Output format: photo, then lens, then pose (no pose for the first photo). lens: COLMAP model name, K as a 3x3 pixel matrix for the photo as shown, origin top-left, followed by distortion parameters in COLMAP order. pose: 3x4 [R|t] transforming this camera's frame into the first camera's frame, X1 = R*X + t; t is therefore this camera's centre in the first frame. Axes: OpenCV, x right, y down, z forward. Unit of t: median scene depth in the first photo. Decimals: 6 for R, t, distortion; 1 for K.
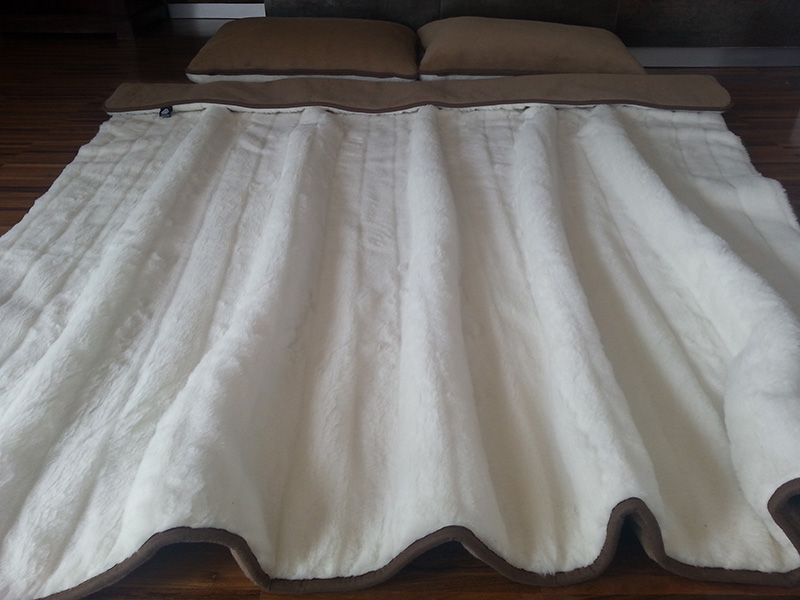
lens RADIAL K [[640.6, 0, 396.4], [0, 640.6, 297.2], [0, 0, 1]] dist [0.128194, -0.214716]
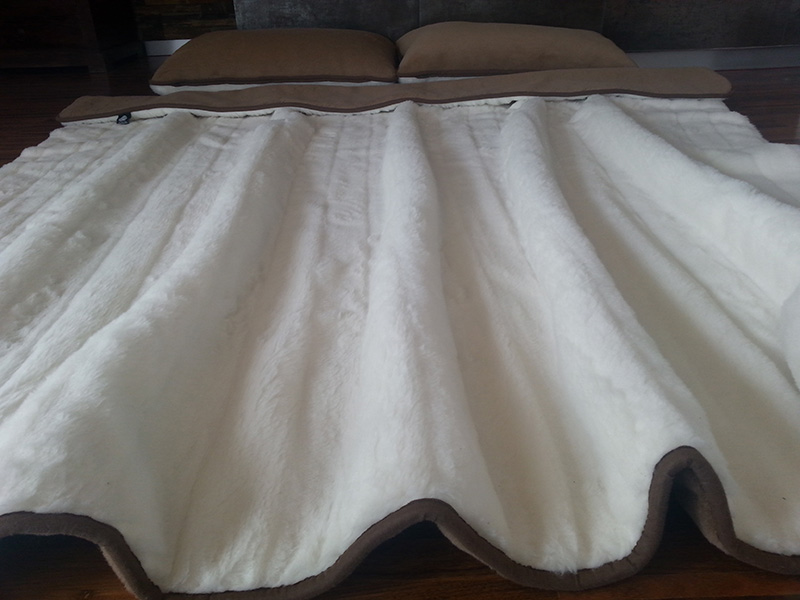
lens RADIAL K [[640.6, 0, 396.4], [0, 640.6, 297.2], [0, 0, 1]] dist [0.128194, -0.214716]
pose [[0.999349, -0.035999, 0.002403, 0.024668], [0.036065, 0.994903, -0.094162, 0.078314], [0.000999, 0.094187, 0.995554, 0.115308]]
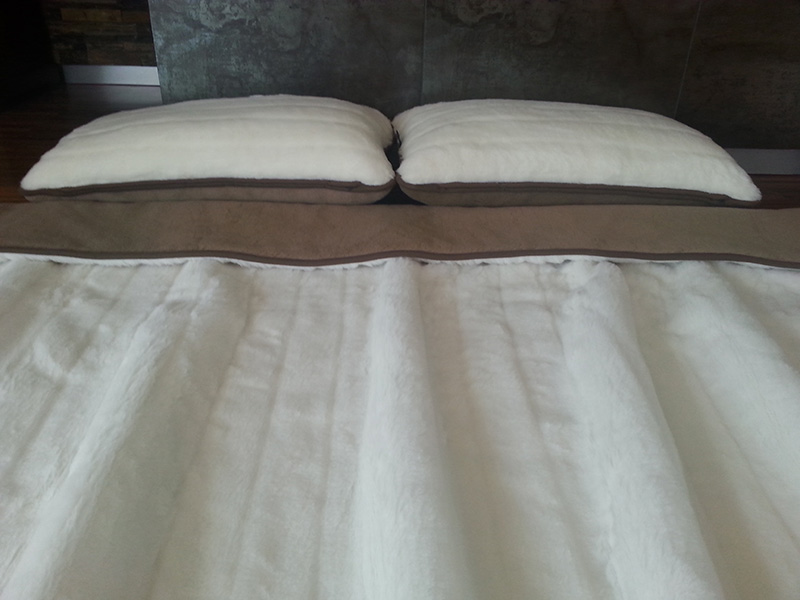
lens RADIAL K [[651.7, 0, 399.0], [0, 651.7, 296.5], [0, 0, 1]] dist [0.111178, -0.205000]
pose [[0.999165, 0.010245, 0.039541, 0.026458], [-0.007179, 0.997011, -0.076929, -0.245978], [-0.040211, 0.076581, 0.996252, 0.473105]]
